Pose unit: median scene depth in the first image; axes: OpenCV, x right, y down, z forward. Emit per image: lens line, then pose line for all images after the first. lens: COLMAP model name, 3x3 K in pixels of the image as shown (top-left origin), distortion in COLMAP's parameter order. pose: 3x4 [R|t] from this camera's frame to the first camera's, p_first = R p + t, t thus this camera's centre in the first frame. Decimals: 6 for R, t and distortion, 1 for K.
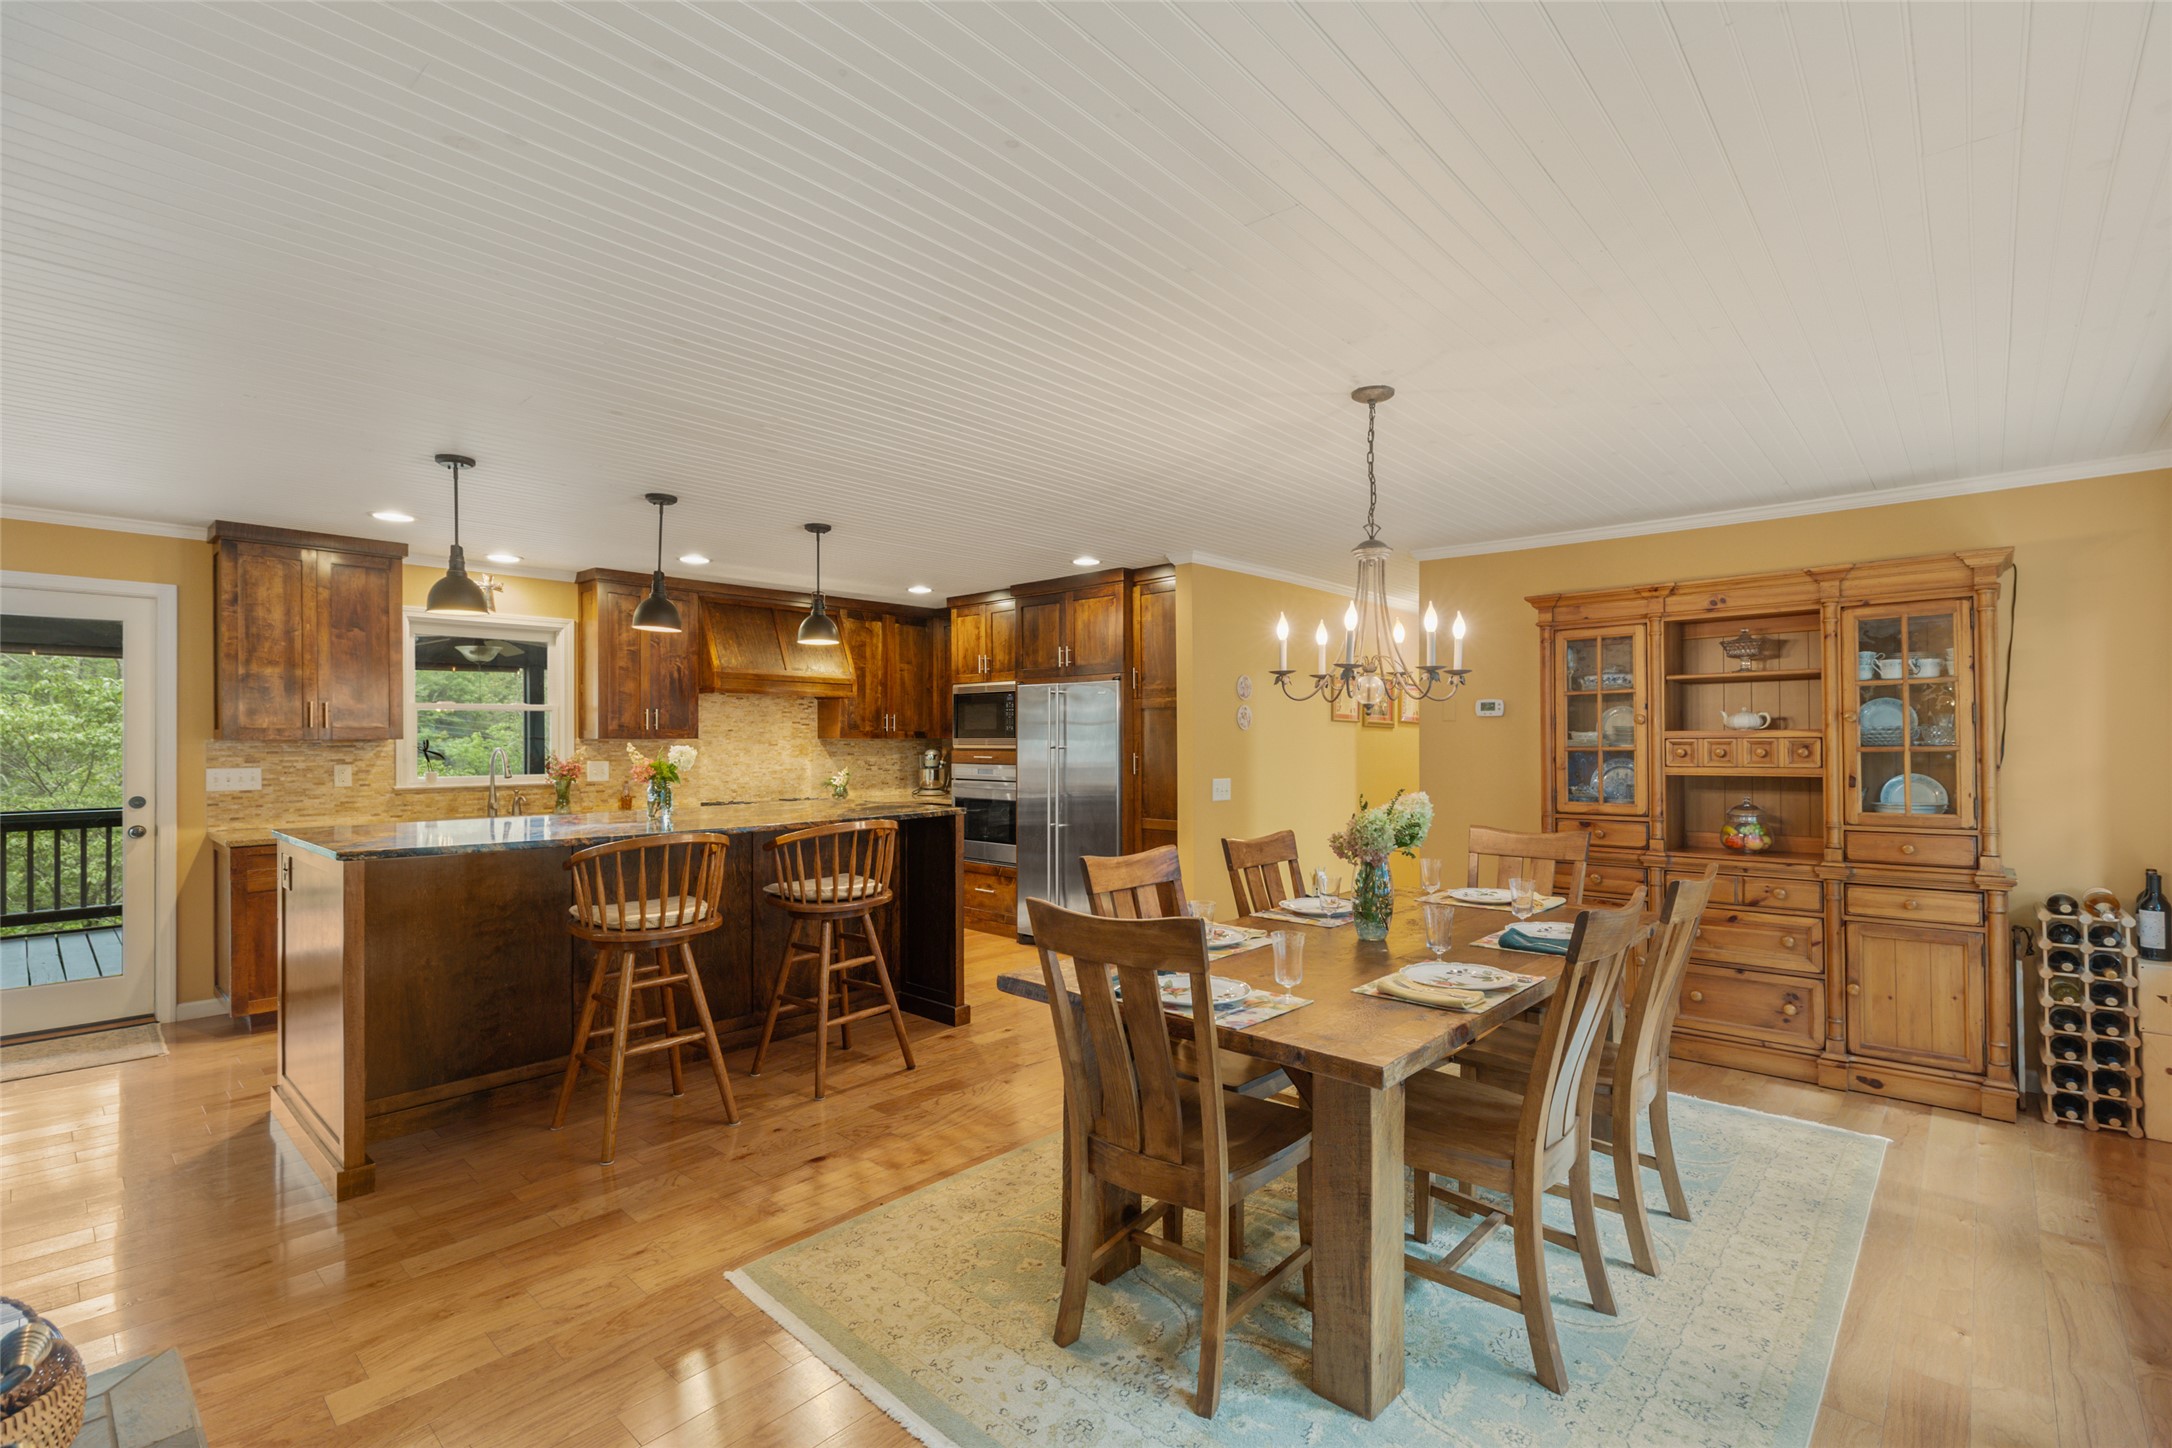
lens RADIAL K [[987.7, 0, 1100.2], [0, 987.7, 737.6], [0, 0, 1]] dist [0.003630, 0.000850]
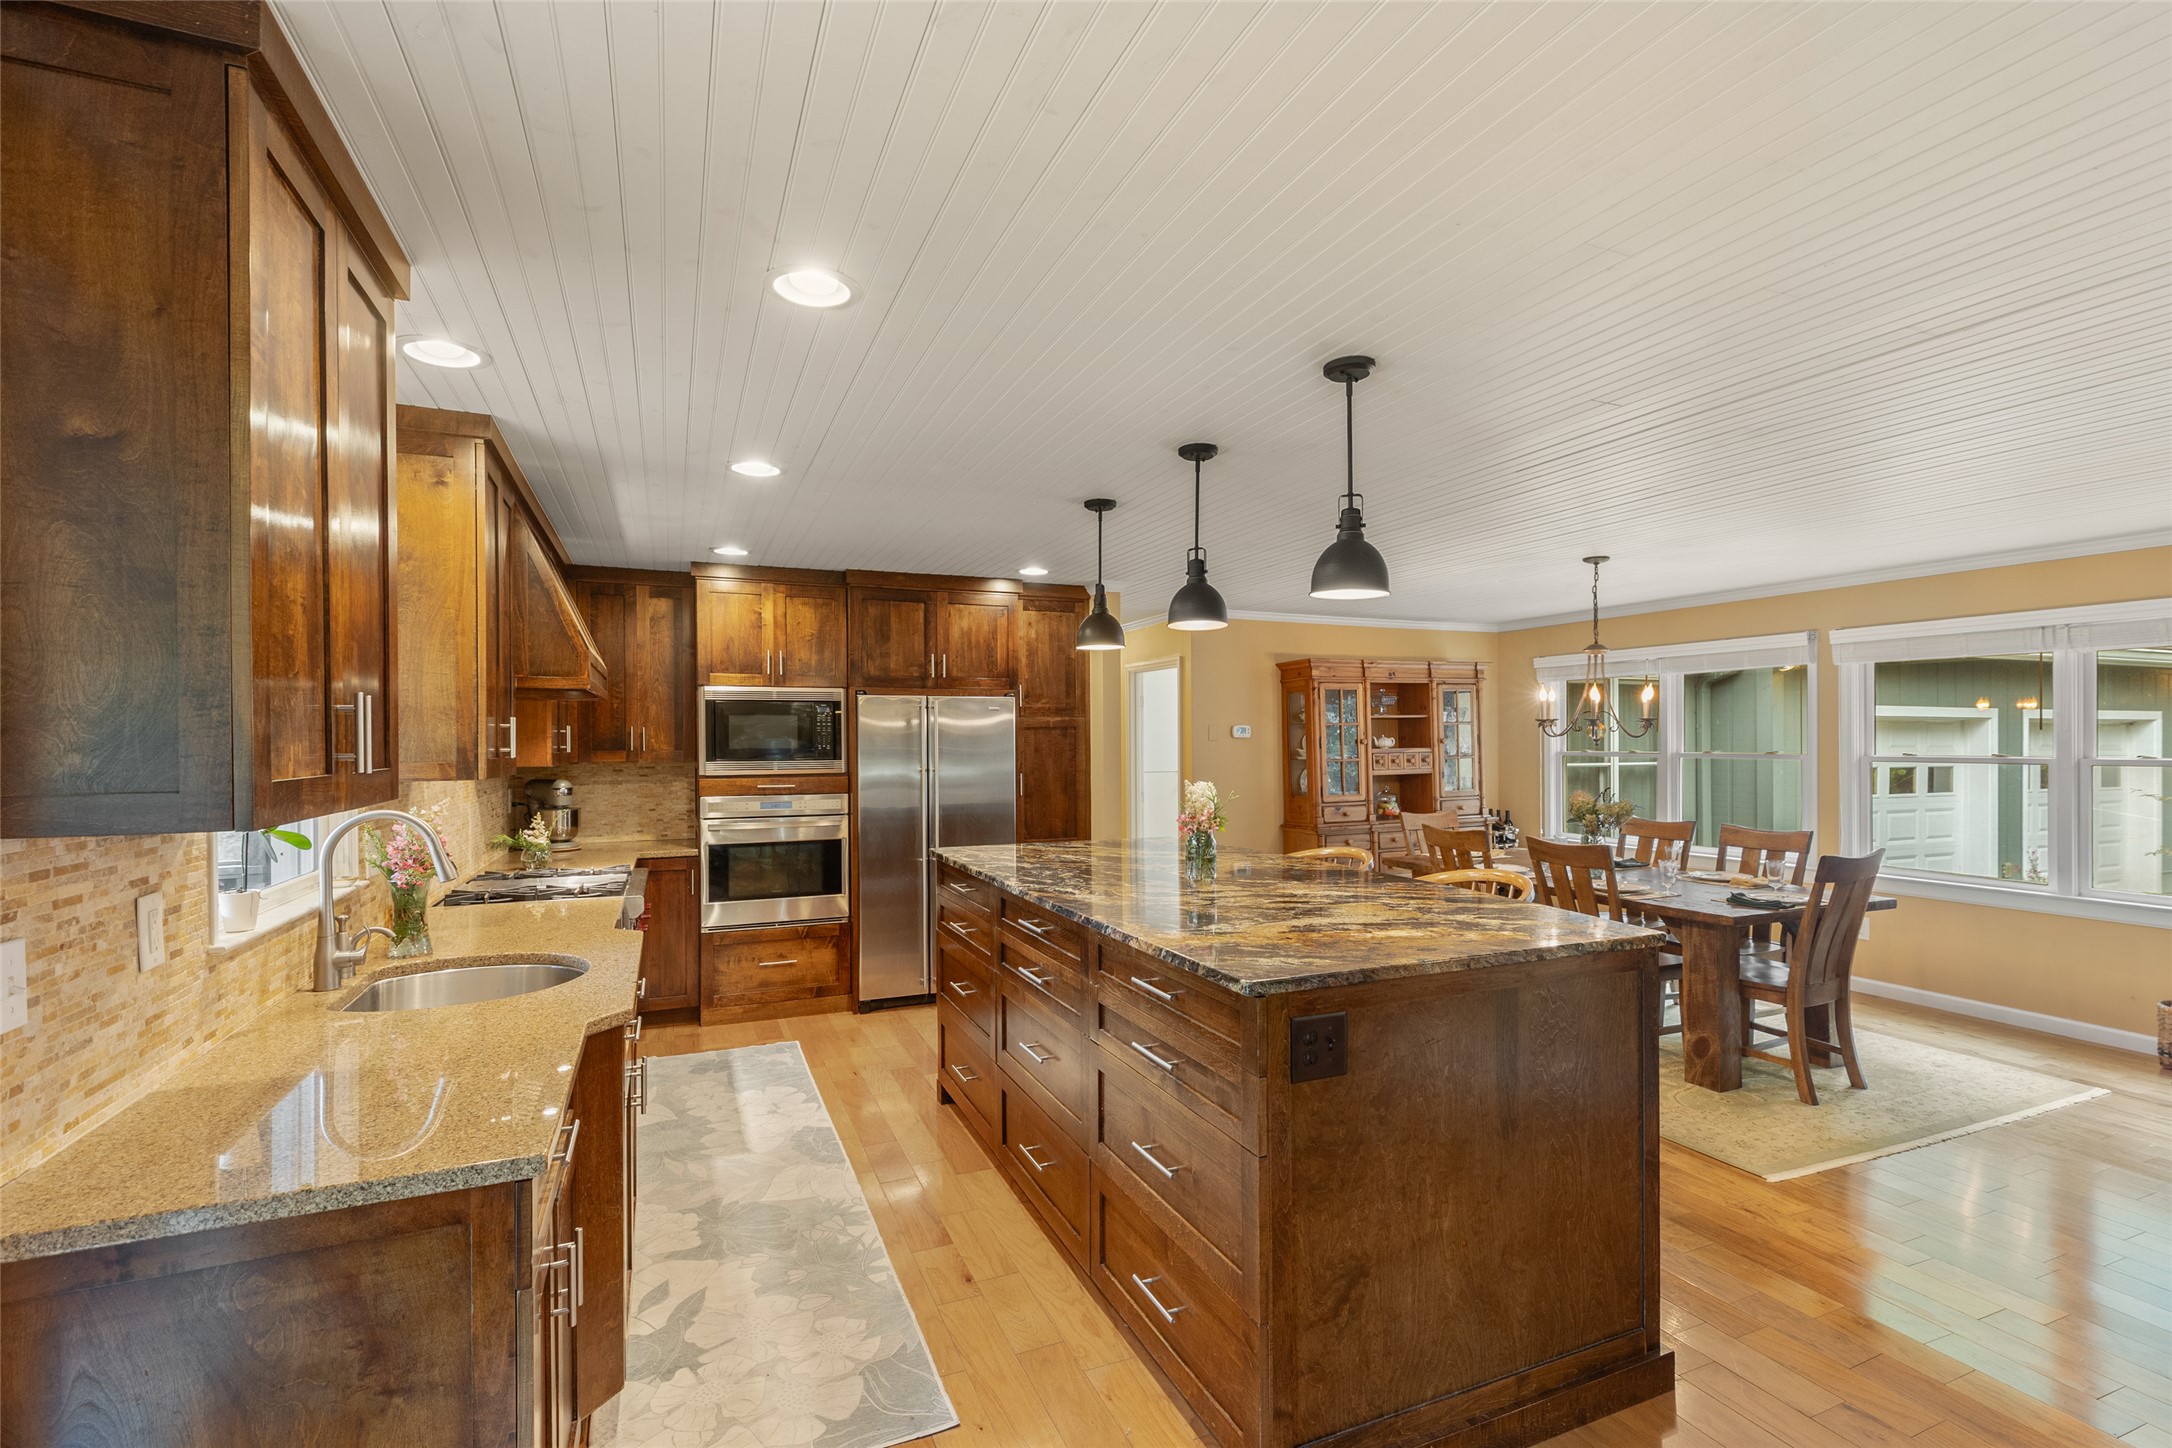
lens RADIAL K [[987.7, 0, 1096.0], [0, 987.7, 737.2], [0, 0, 1]] dist [0.003630, 0.000850]
pose [[0.408196, 0.001112, 0.912894, -0.795239], [0.002681, 0.999993, -0.002417, -0.016669], [-0.912891, 0.003434, 0.408190, 0.526857]]
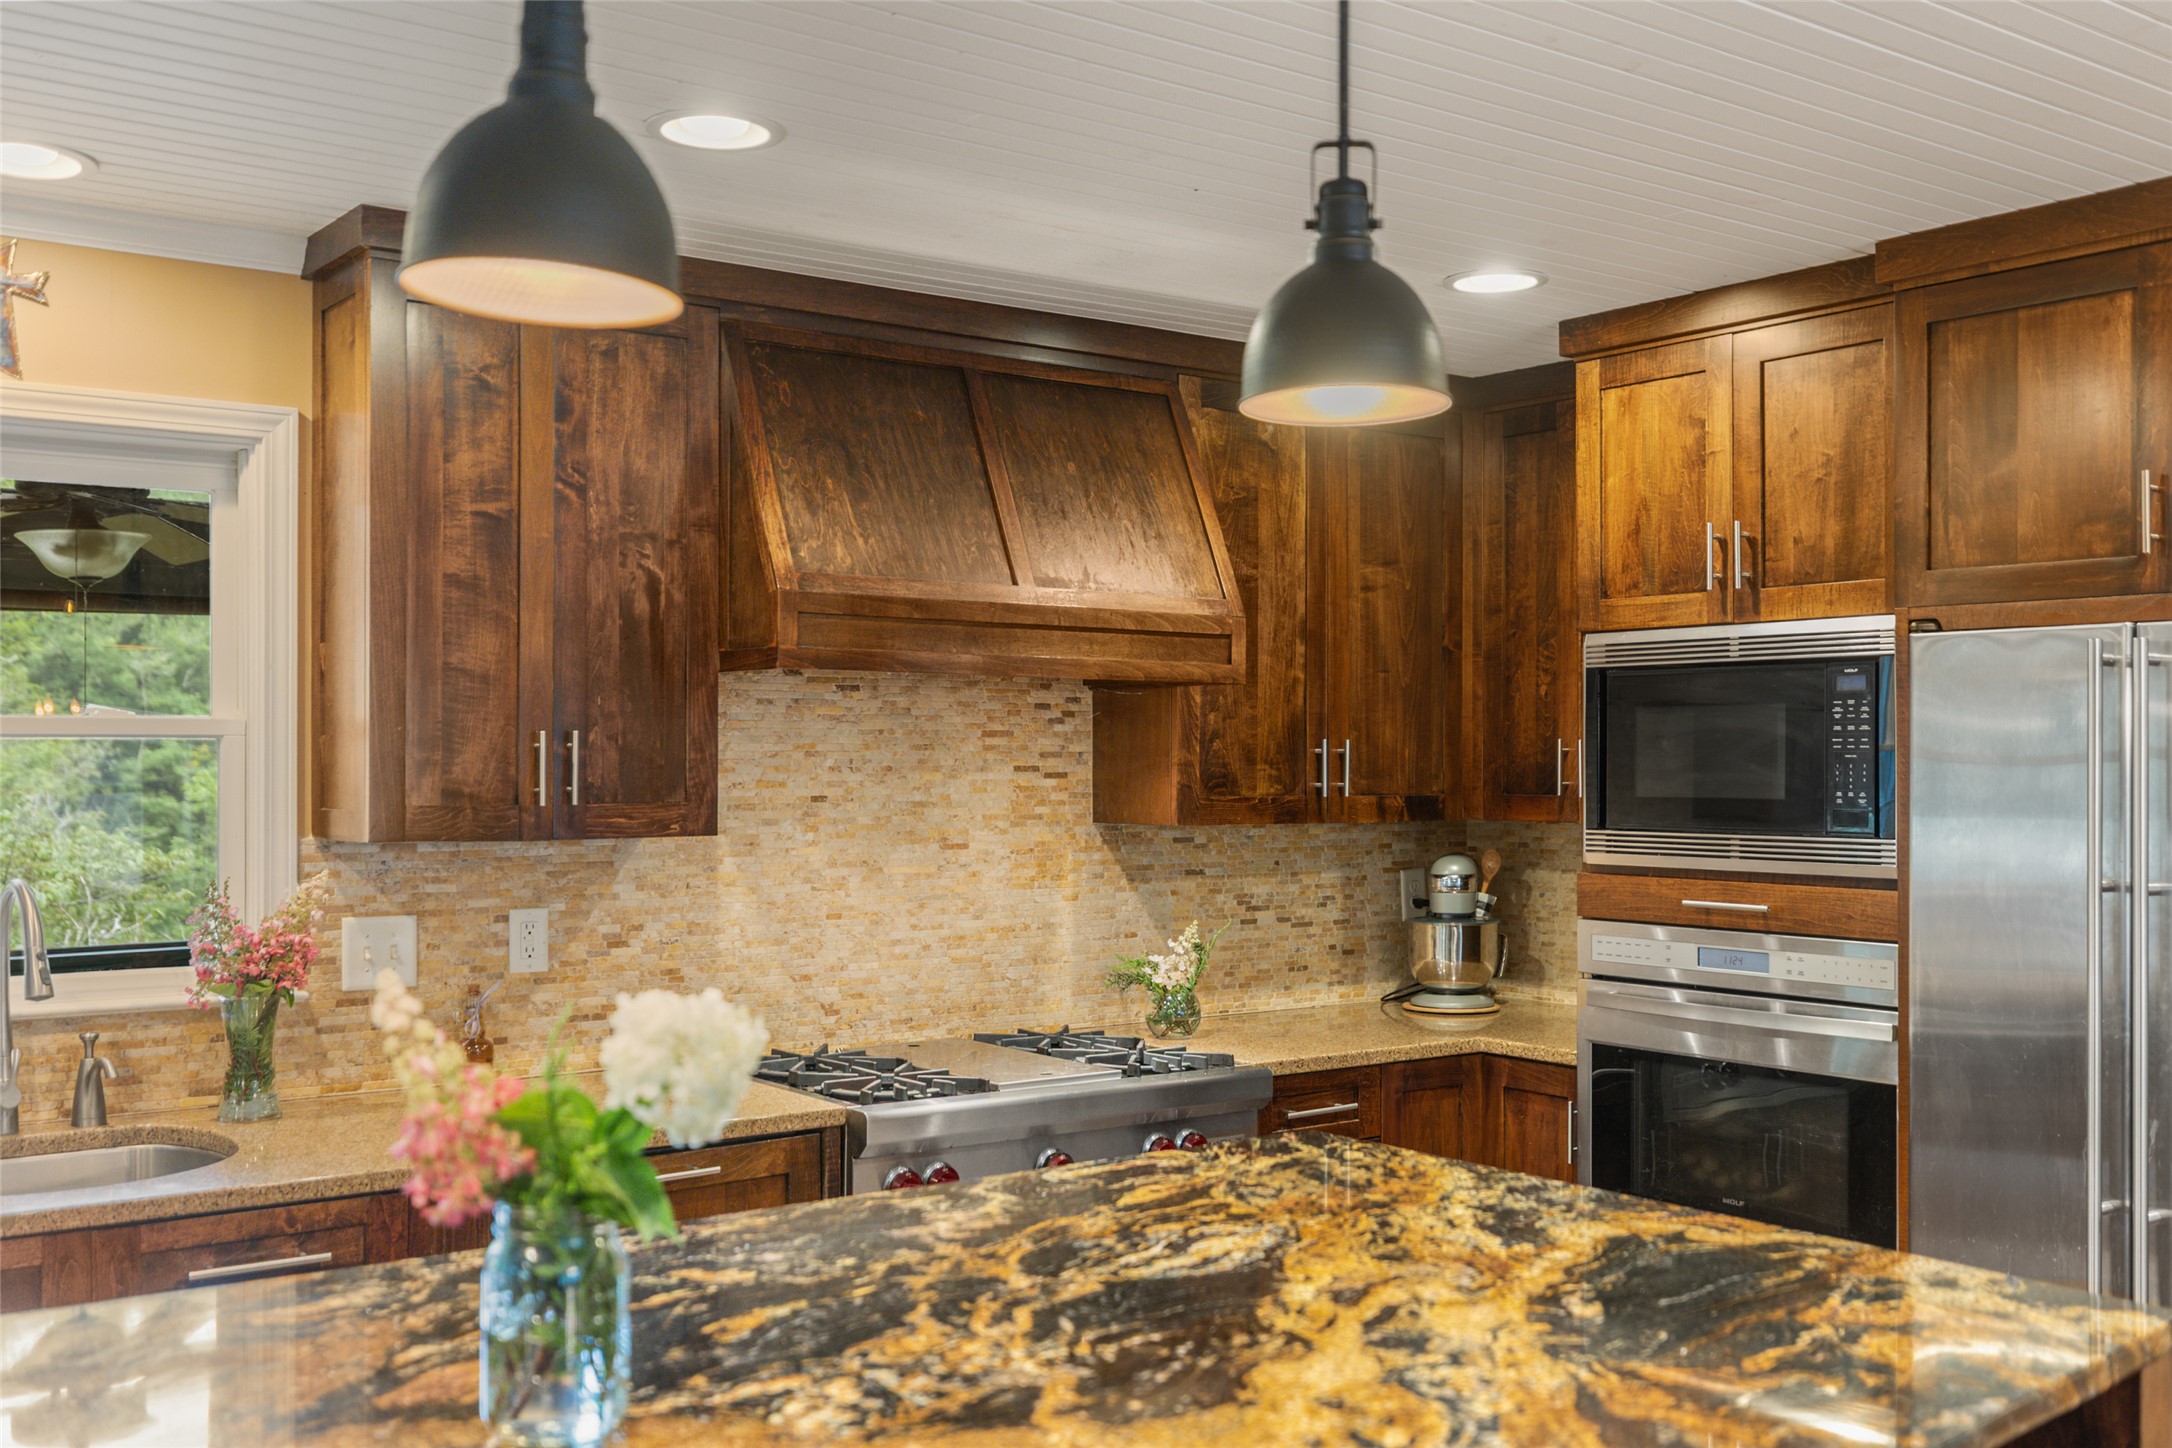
lens RADIAL K [[2062.2, 0, 1084.5], [0, 2062.2, 724.3], [0, 0, 1]] dist [-0.021004, 0.000000]
pose [[0.980217, -0.001610, -0.197917, -0.200310], [-0.001787, 0.999854, -0.016988, -0.021371], [0.197916, 0.017005, 0.980072, 0.475610]]
